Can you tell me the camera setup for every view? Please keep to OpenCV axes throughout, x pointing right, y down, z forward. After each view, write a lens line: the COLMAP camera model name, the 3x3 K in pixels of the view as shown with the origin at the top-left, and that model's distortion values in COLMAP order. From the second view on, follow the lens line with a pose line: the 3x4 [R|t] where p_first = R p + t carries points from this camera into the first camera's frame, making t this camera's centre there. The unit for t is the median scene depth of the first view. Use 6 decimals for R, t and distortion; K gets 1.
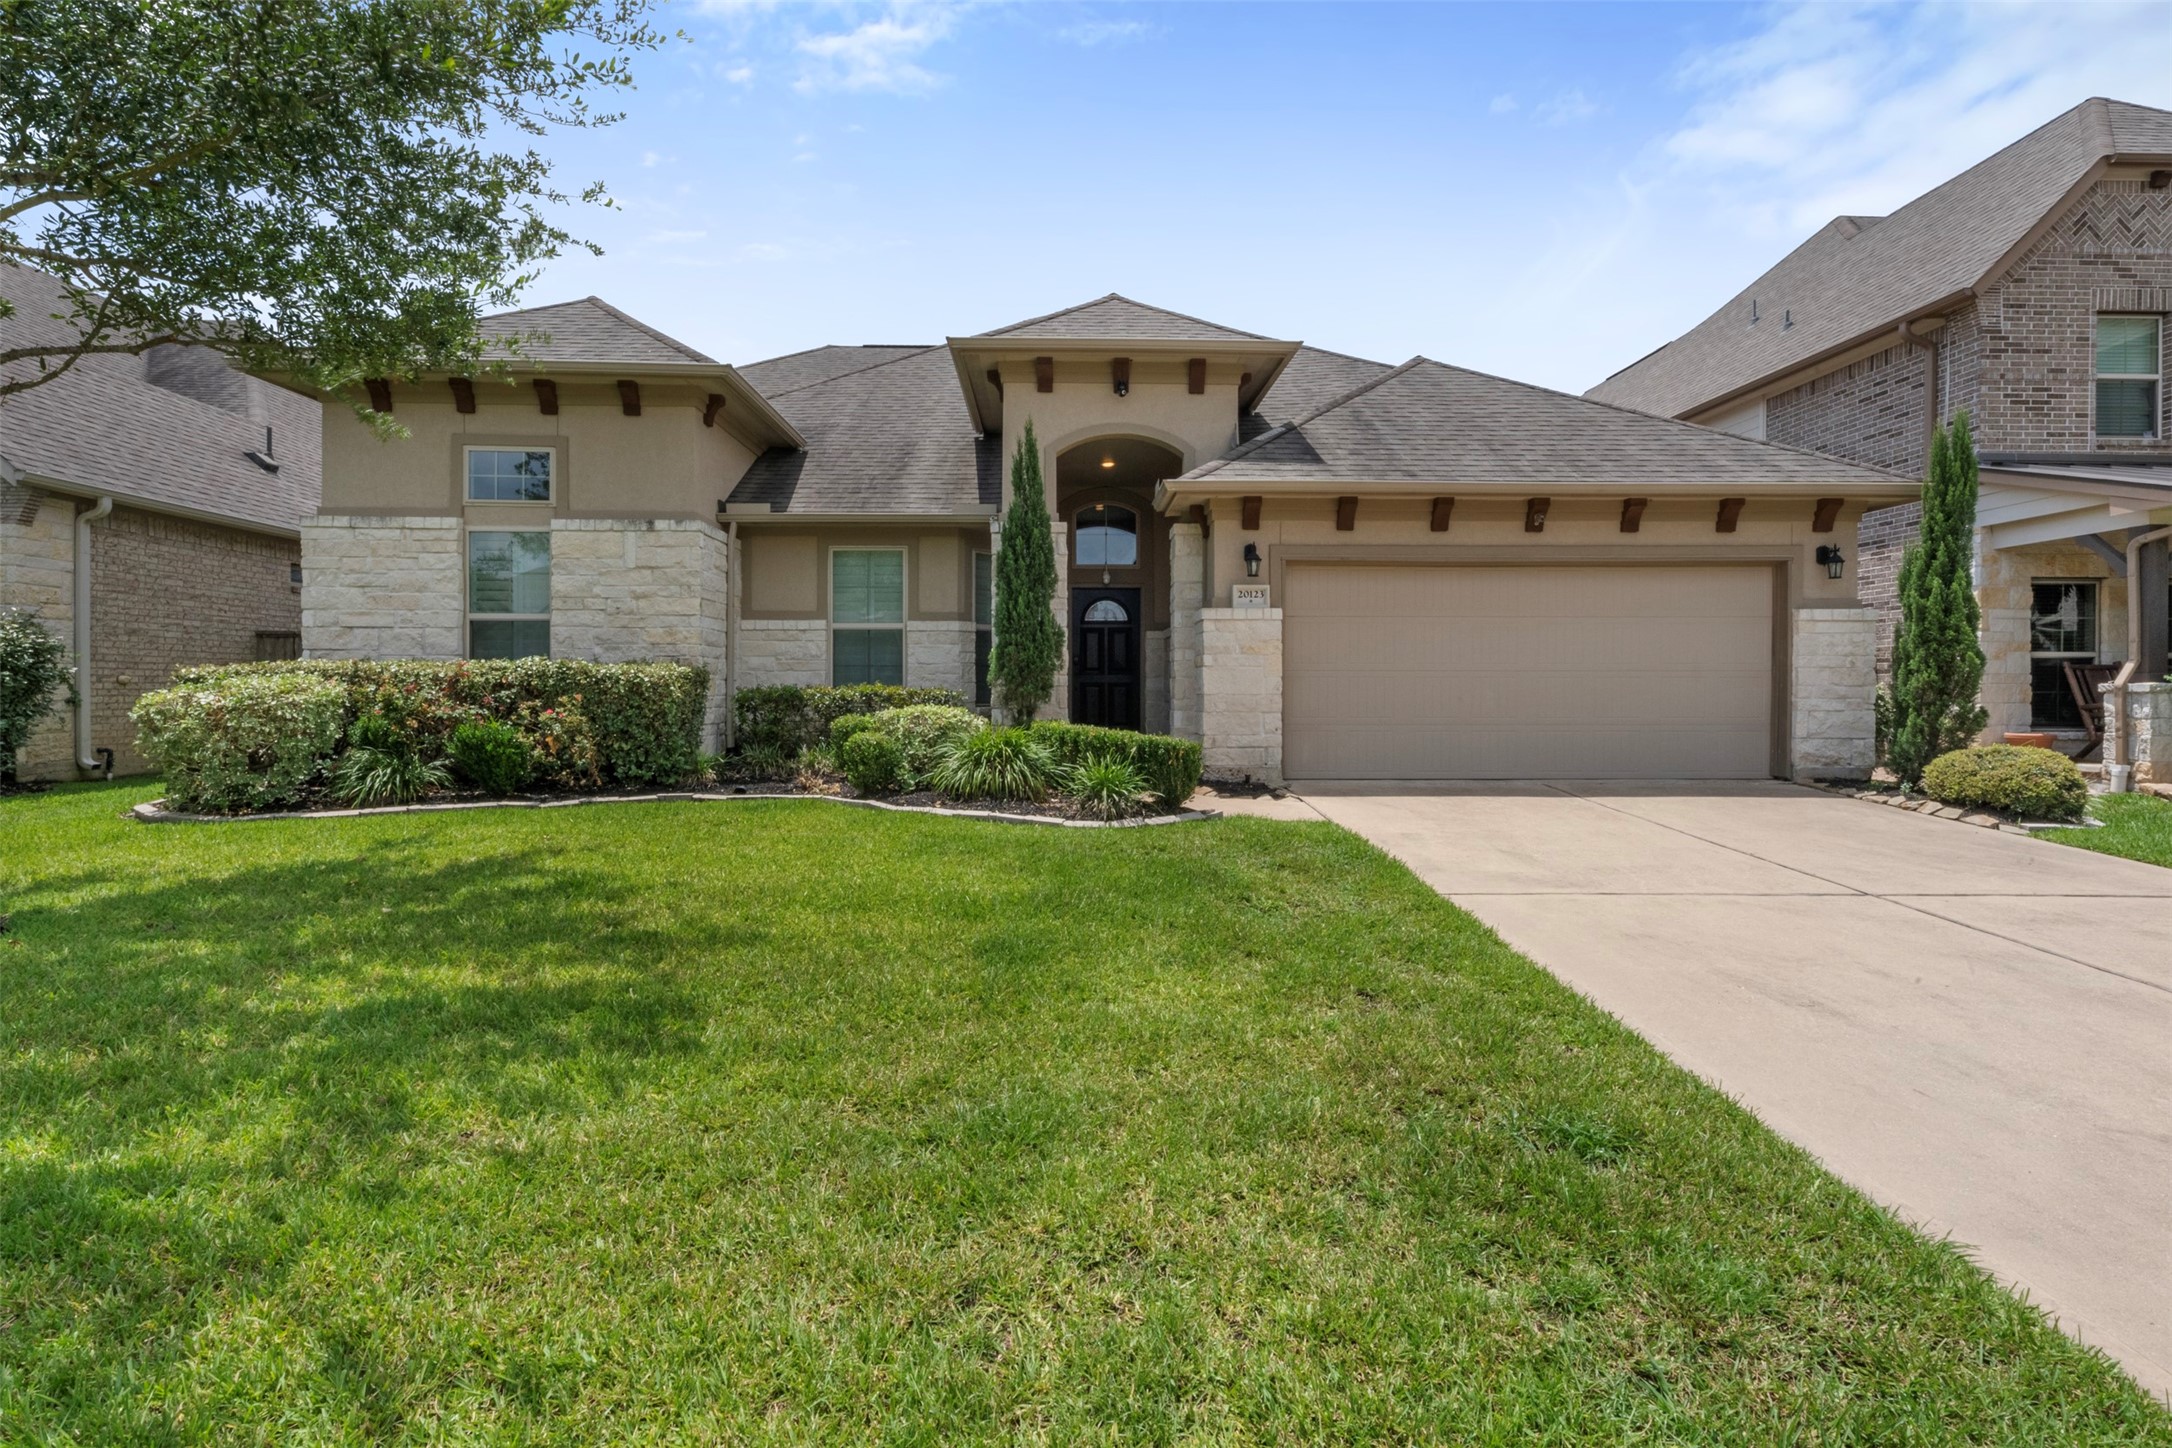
lens RADIAL K [[986.5, 0, 1087.0], [0, 986.5, 692.8], [0, 0, 1]] dist [0.012372, 0.000012]
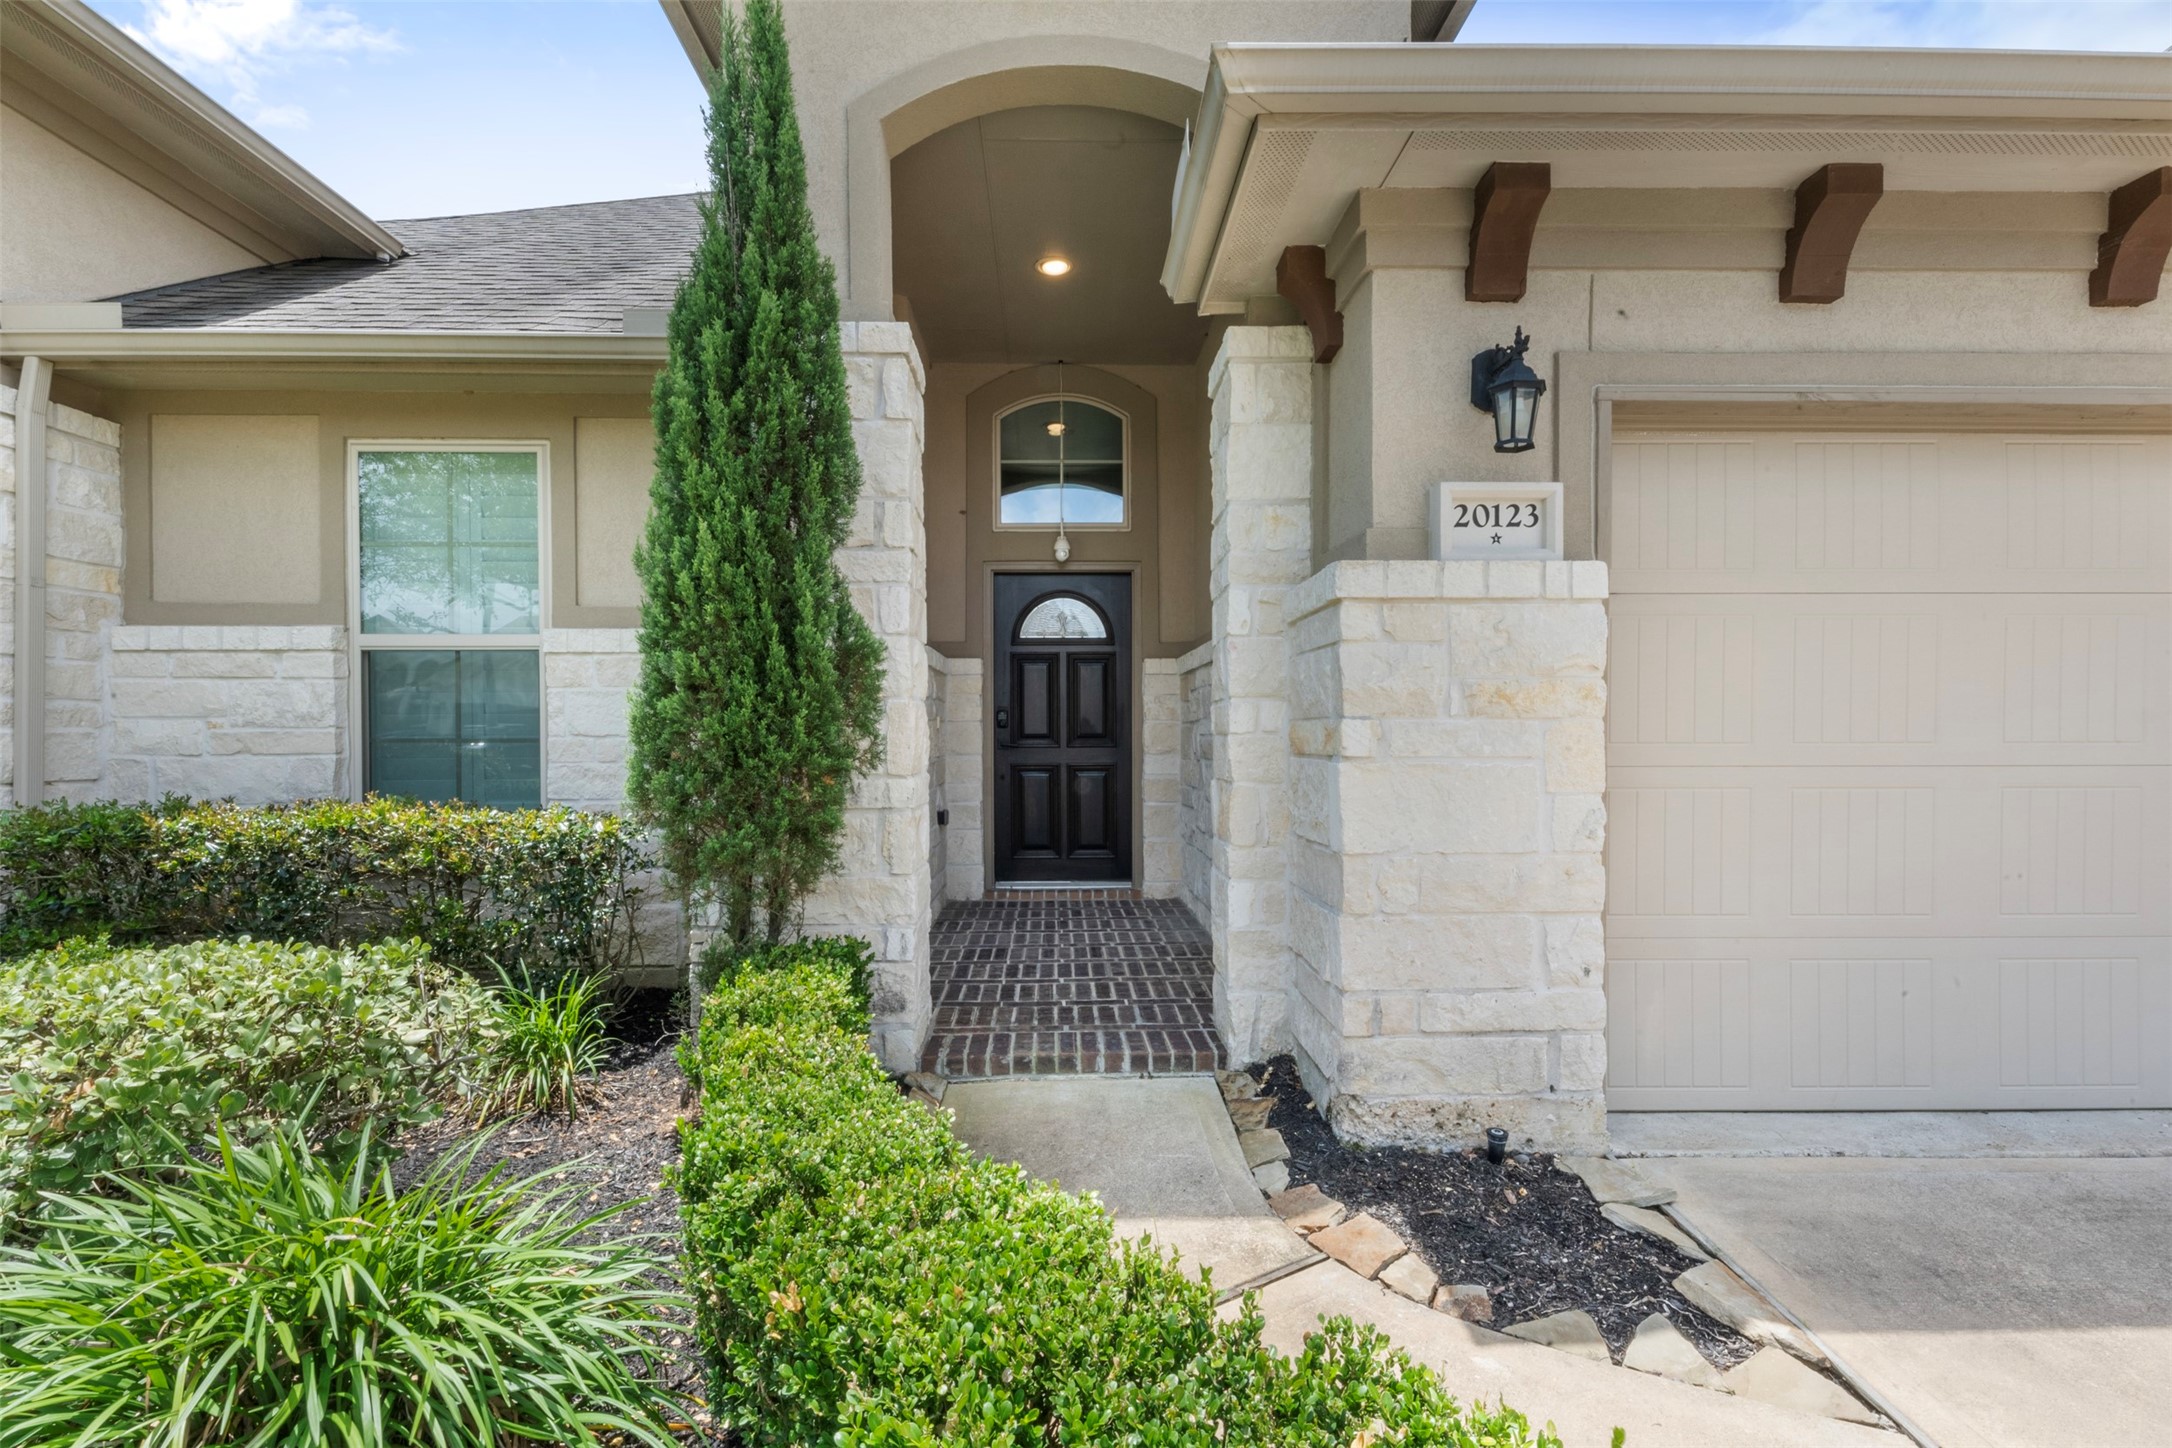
lens RADIAL K [[986.5, 0, 1081.8], [0, 986.5, 742.6], [0, 0, 1]] dist [0.012372, 0.000012]
pose [[0.999995, -0.001799, -0.002550, 0.039686], [0.001817, 0.999973, 0.007136, -0.032429], [0.002537, -0.007141, 0.999971, 0.671964]]
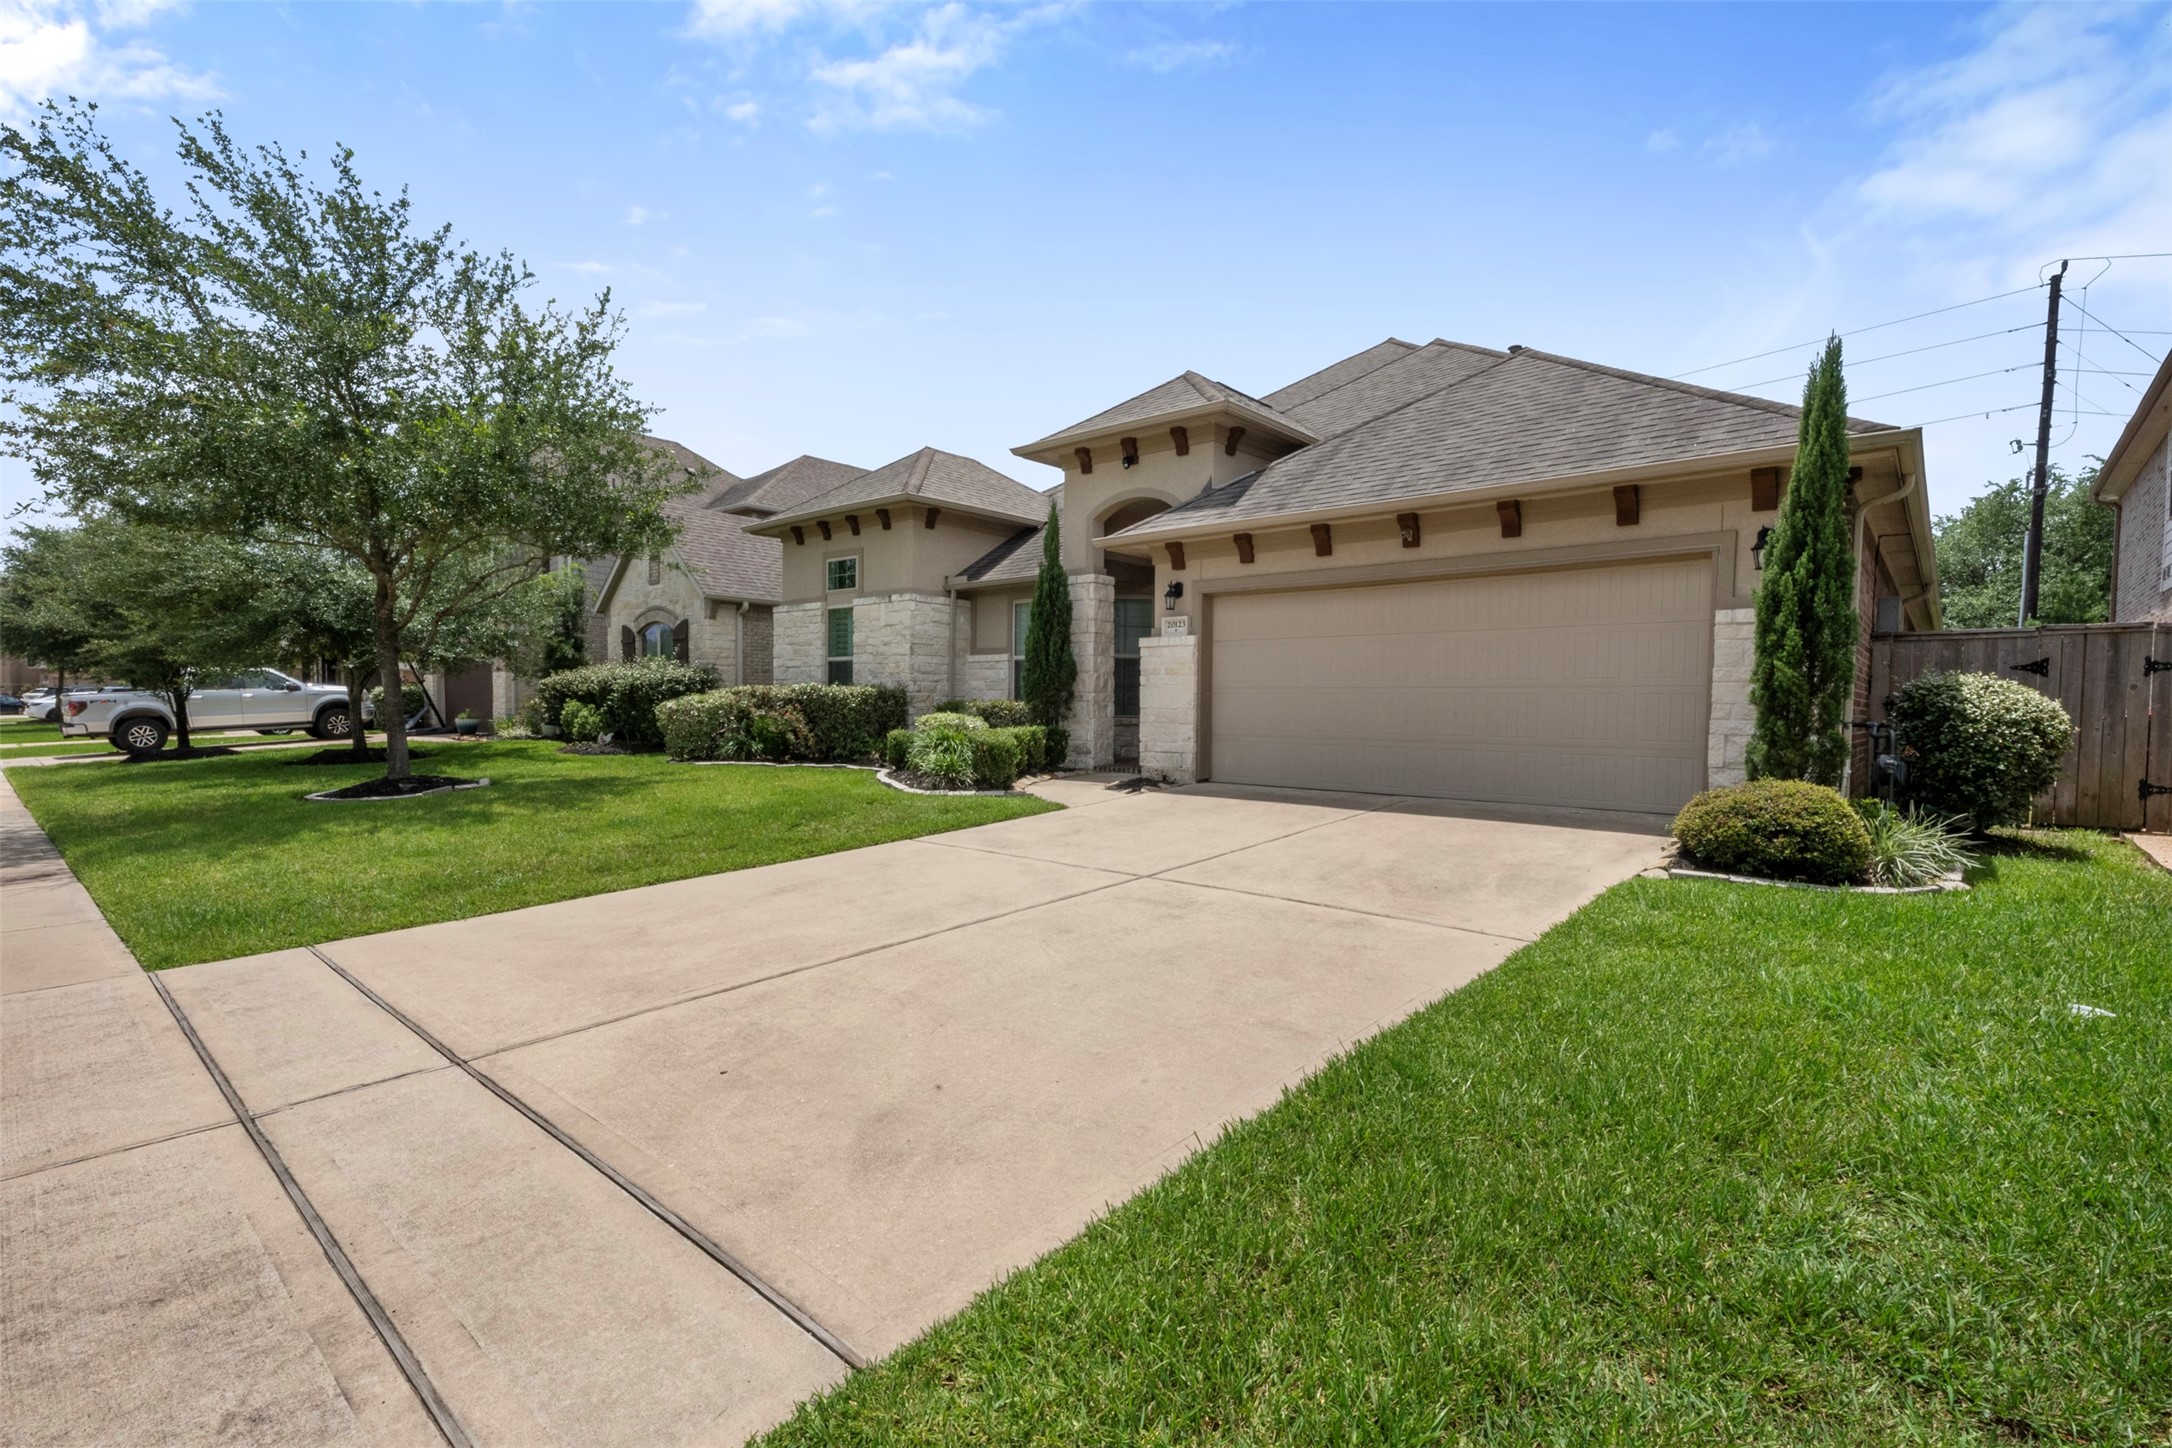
lens RADIAL K [[986.5, 0, 1089.8], [0, 986.5, 729.2], [0, 0, 1]] dist [0.012372, 0.000012]
pose [[0.736961, 0.022379, -0.675565, 0.858700], [-0.008282, 0.999676, 0.024080, -0.001379], [0.675885, -0.012151, 0.736907, 0.048333]]
